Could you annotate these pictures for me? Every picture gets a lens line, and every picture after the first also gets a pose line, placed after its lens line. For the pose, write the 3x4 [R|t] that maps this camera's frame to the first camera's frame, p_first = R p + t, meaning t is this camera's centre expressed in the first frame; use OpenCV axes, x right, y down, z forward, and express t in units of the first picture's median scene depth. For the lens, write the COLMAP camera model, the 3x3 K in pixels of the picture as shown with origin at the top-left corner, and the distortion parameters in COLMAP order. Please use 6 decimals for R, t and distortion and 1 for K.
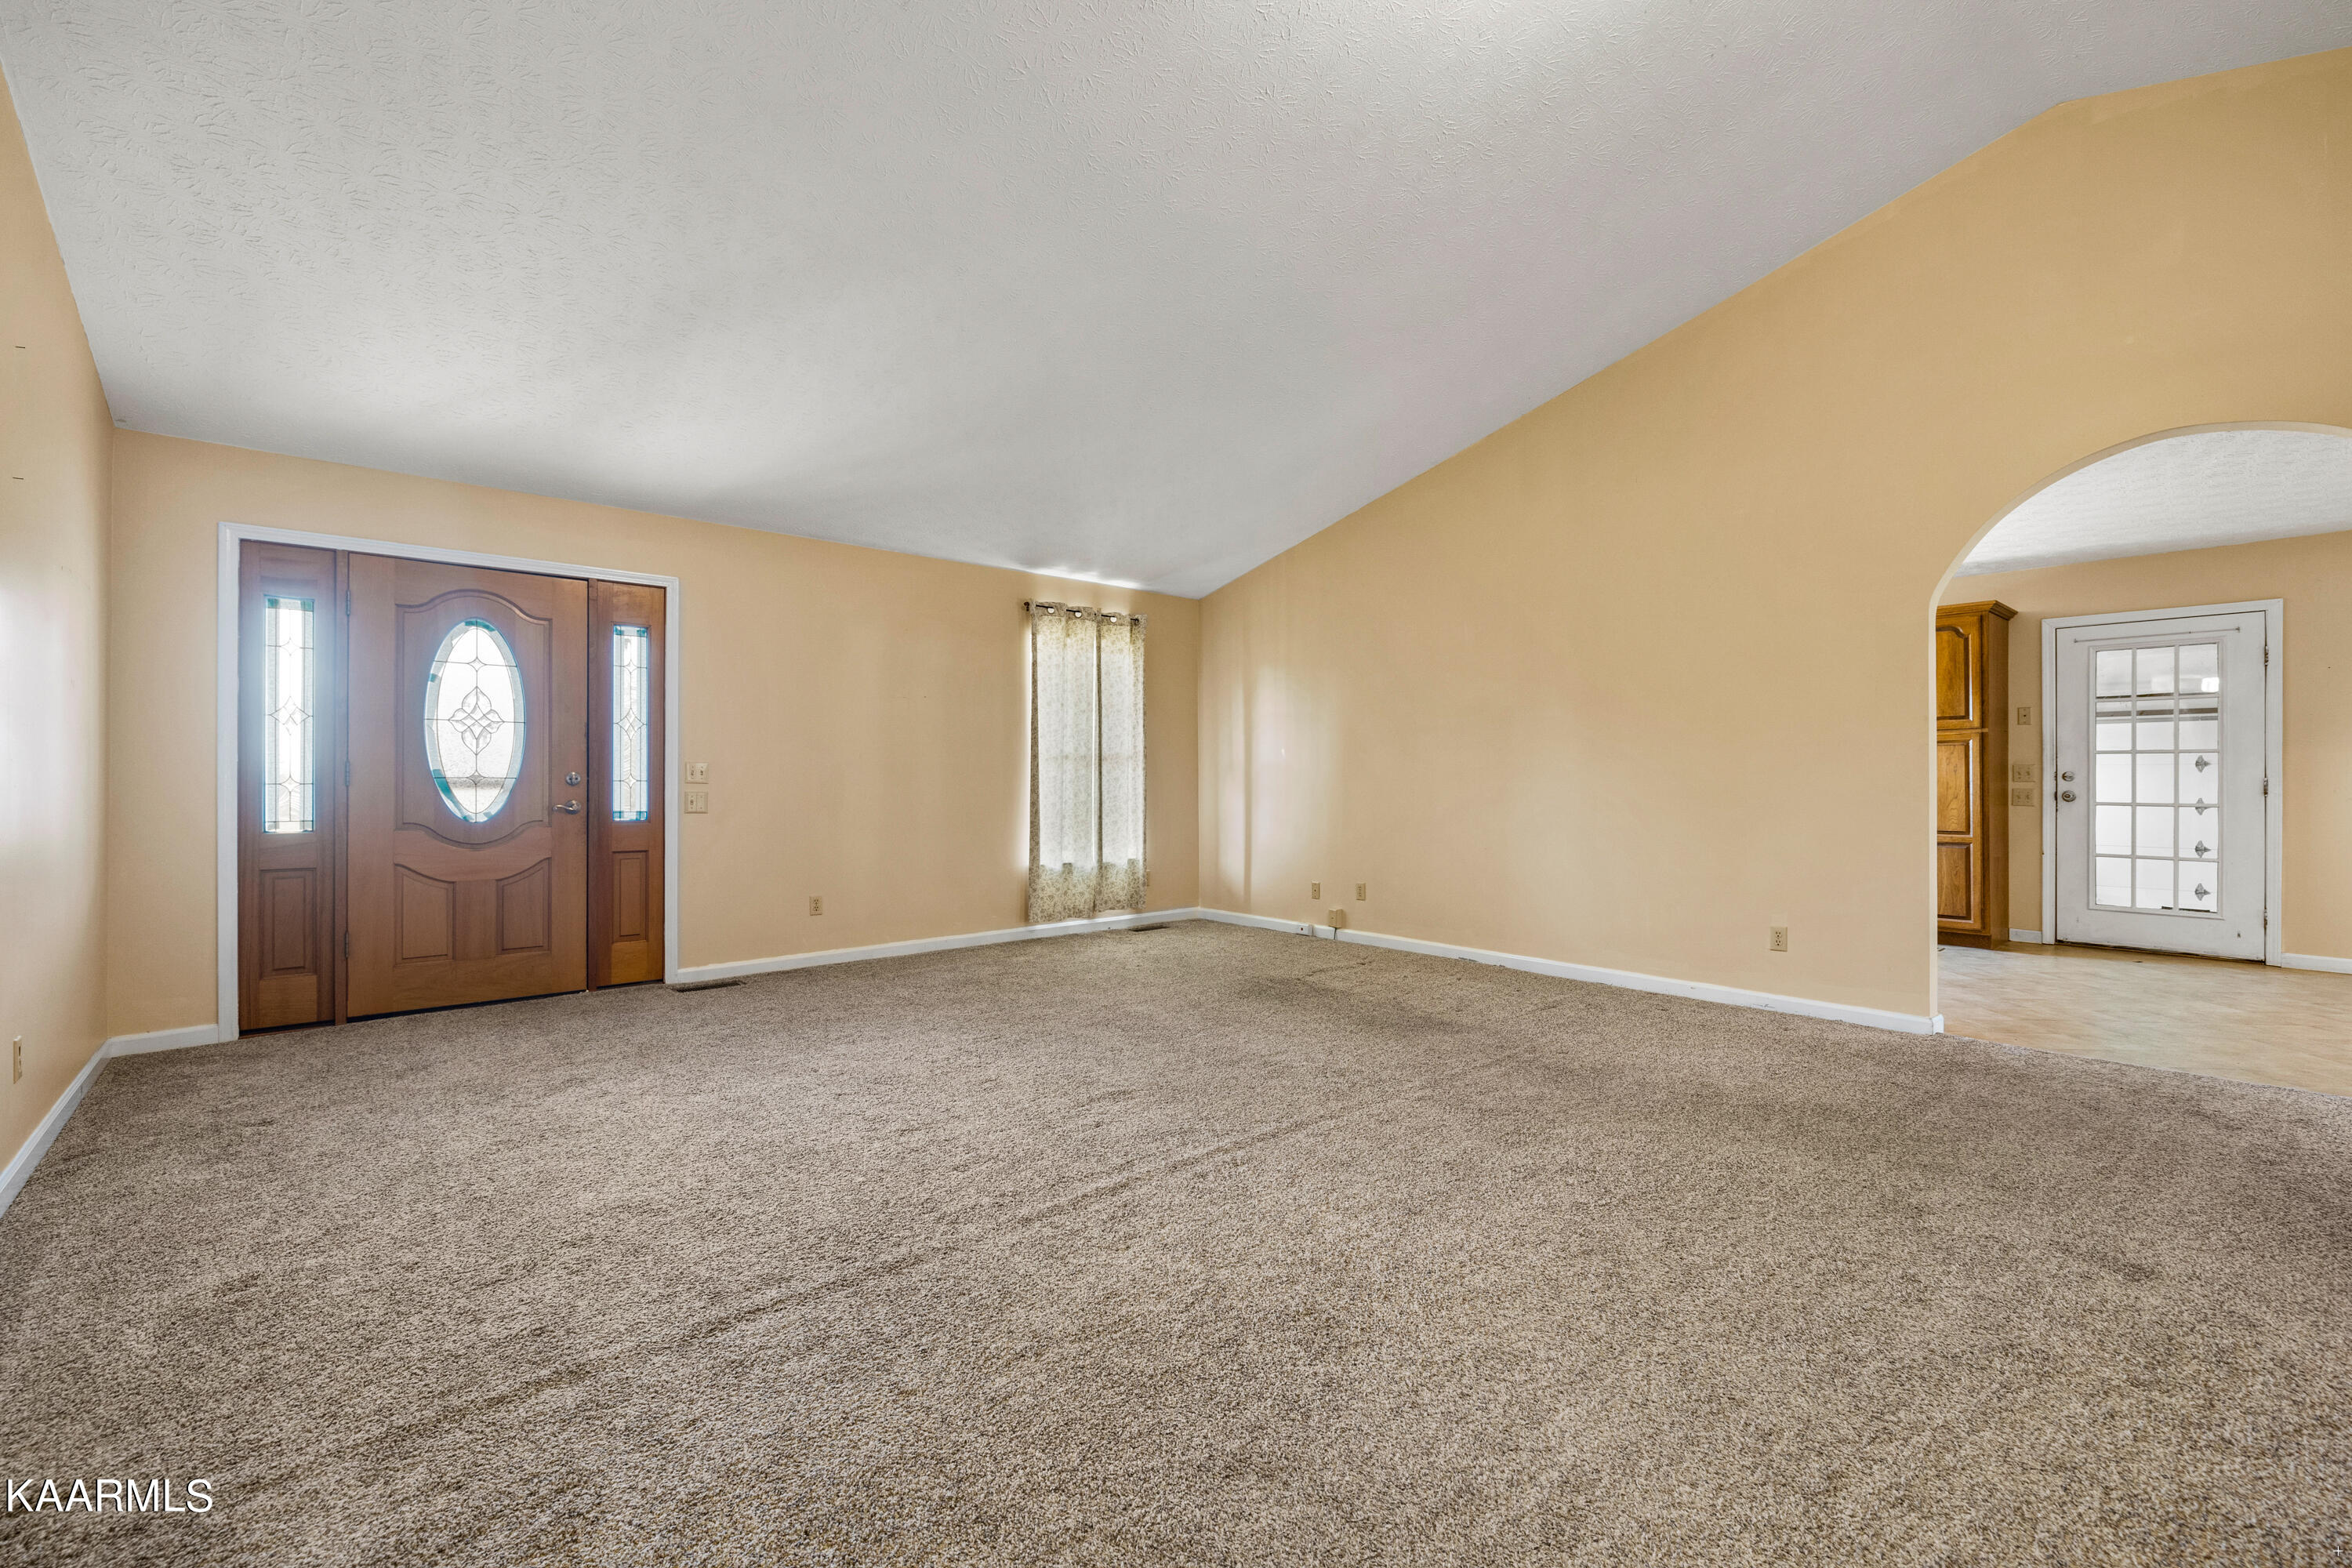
lens RADIAL K [[985.7, 0, 1172.2], [0, 985.7, 774.1], [0, 0, 1]] dist [-0.001708, 0.000037]
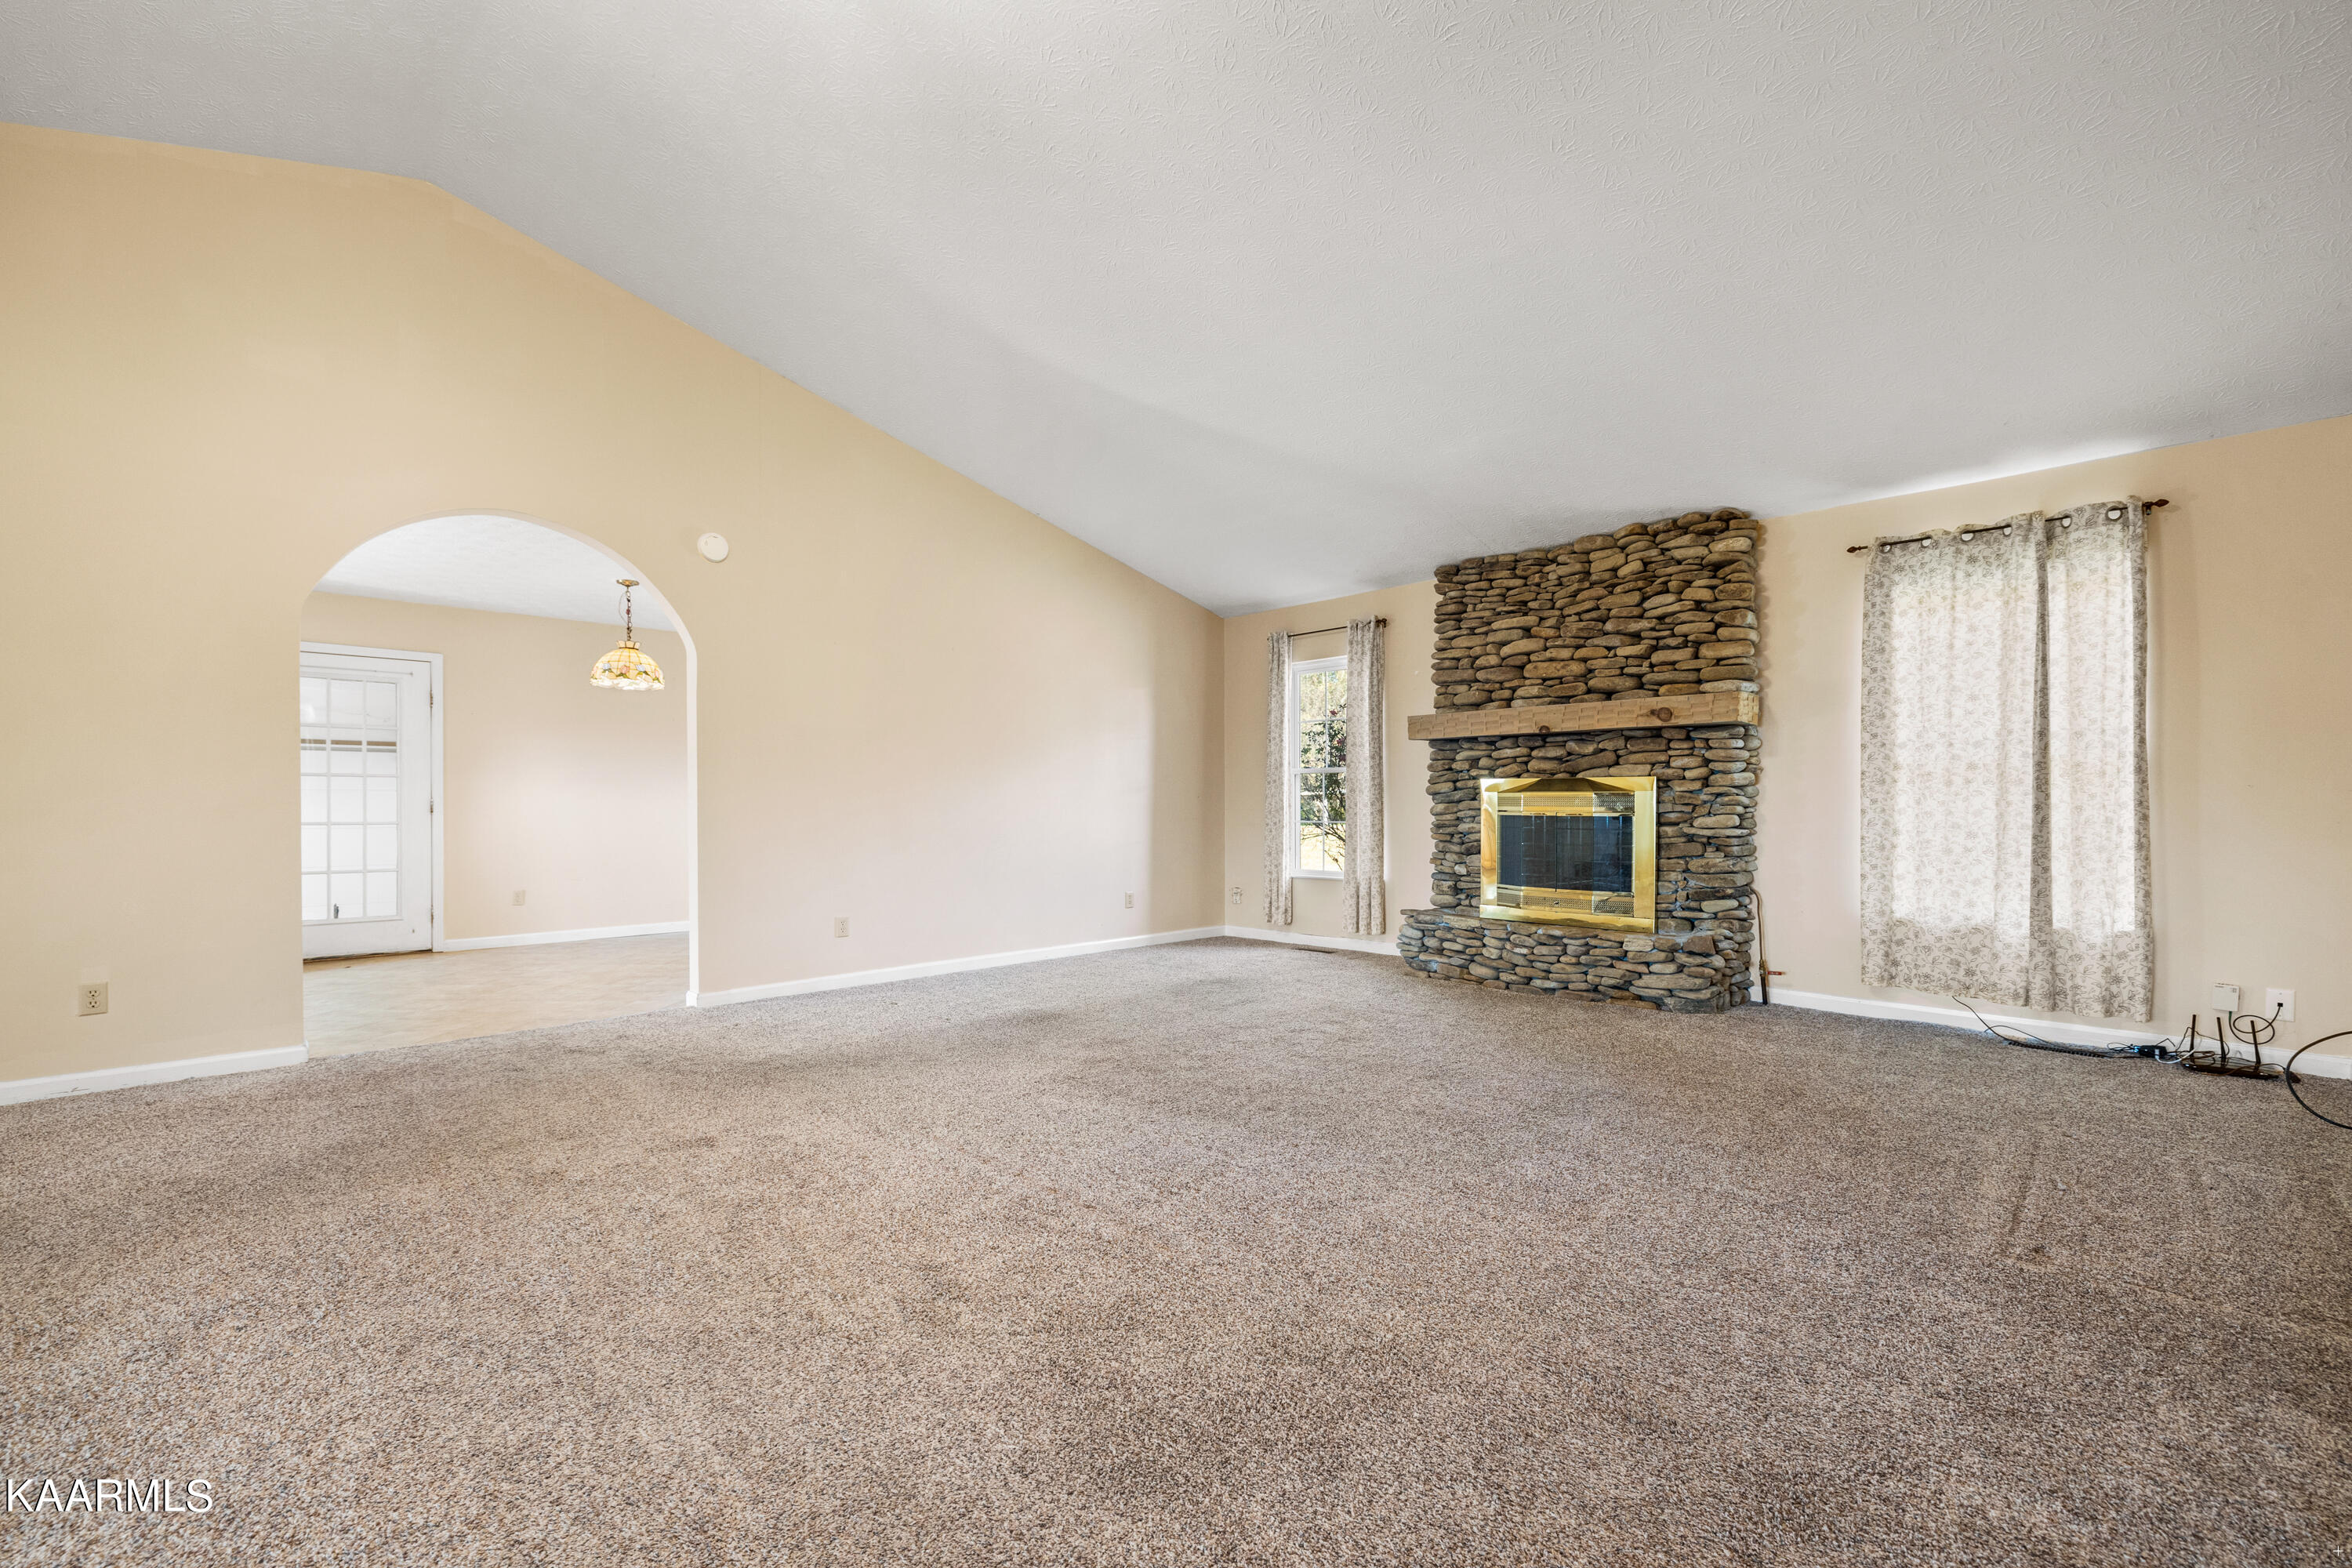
lens RADIAL K [[985.7, 0, 1177.9], [0, 985.7, 814.4], [0, 0, 1]] dist [-0.001708, 0.000037]
pose [[-0.060927, -0.007833, 0.998111, -0.182401], [-0.003367, 0.999965, 0.007642, 0.010779], [-0.998137, -0.002896, -0.060951, 0.166148]]
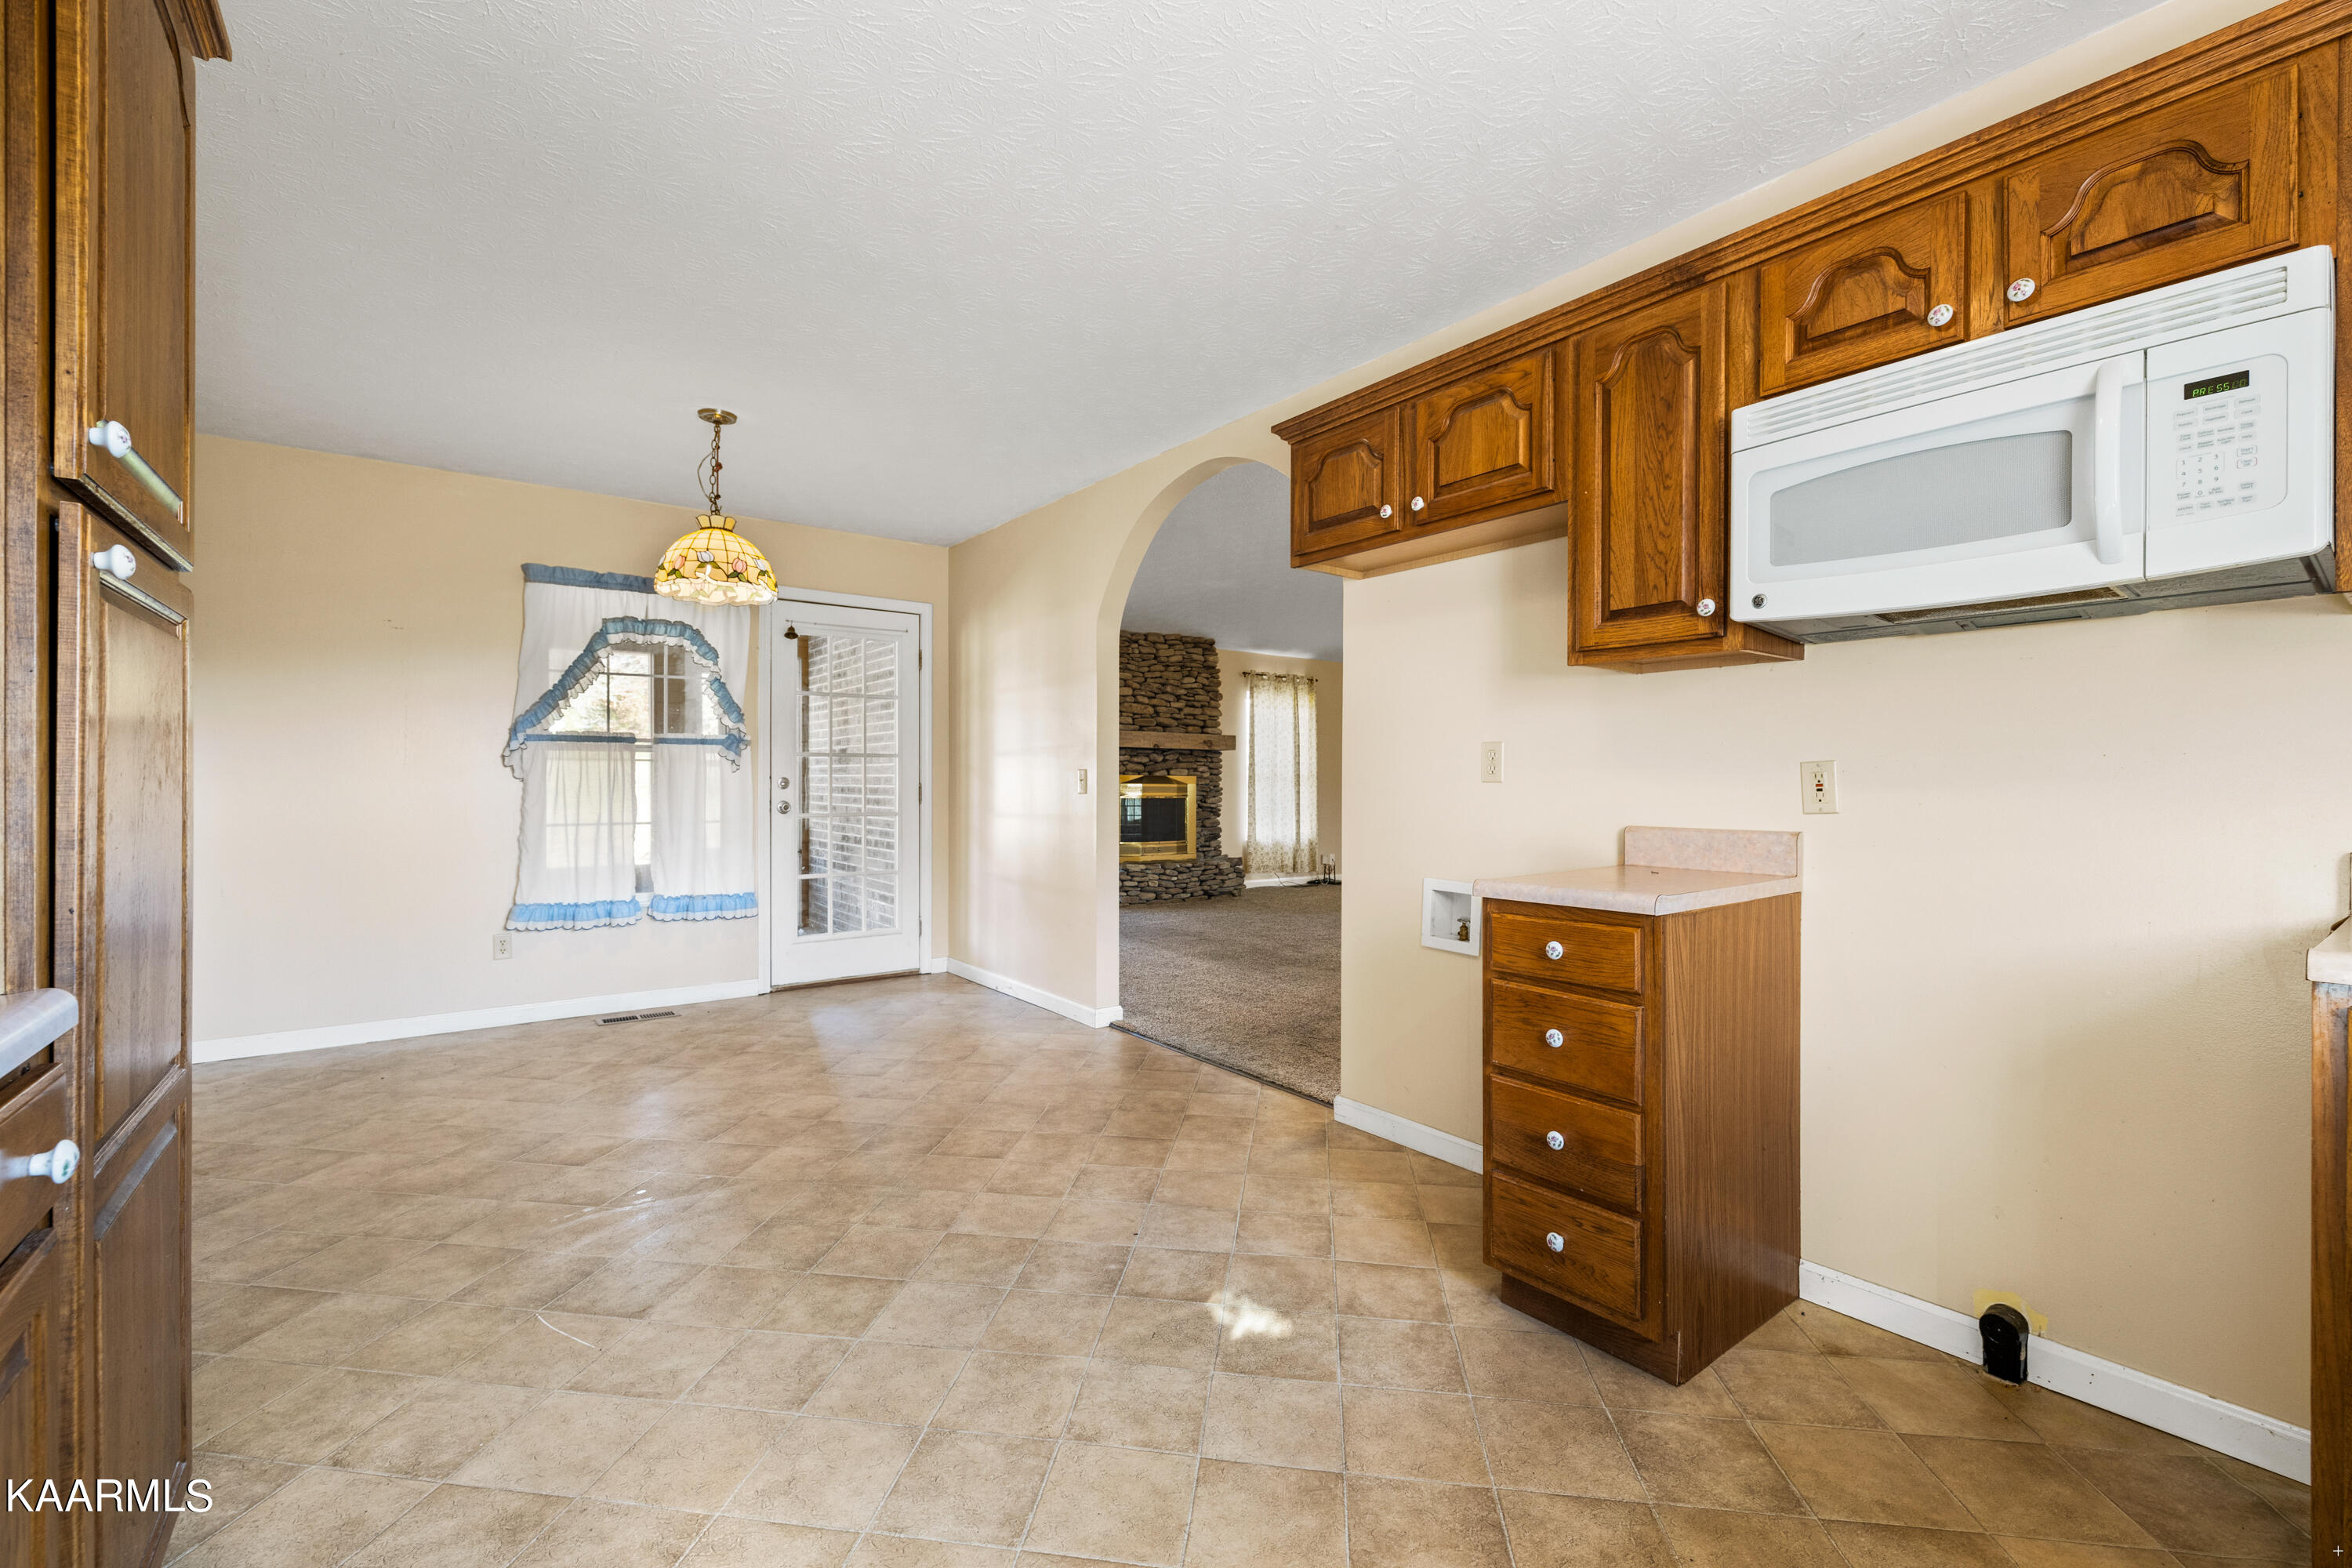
lens RADIAL K [[985.7, 0, 1168.9], [0, 985.7, 783.3], [0, 0, 1]] dist [-0.001708, 0.000037]
pose [[-0.997579, -0.002253, 0.069504, 0.672097], [-0.002595, 0.999985, -0.004822, 0.000979], [-0.069492, -0.004991, -0.997570, 1.413389]]
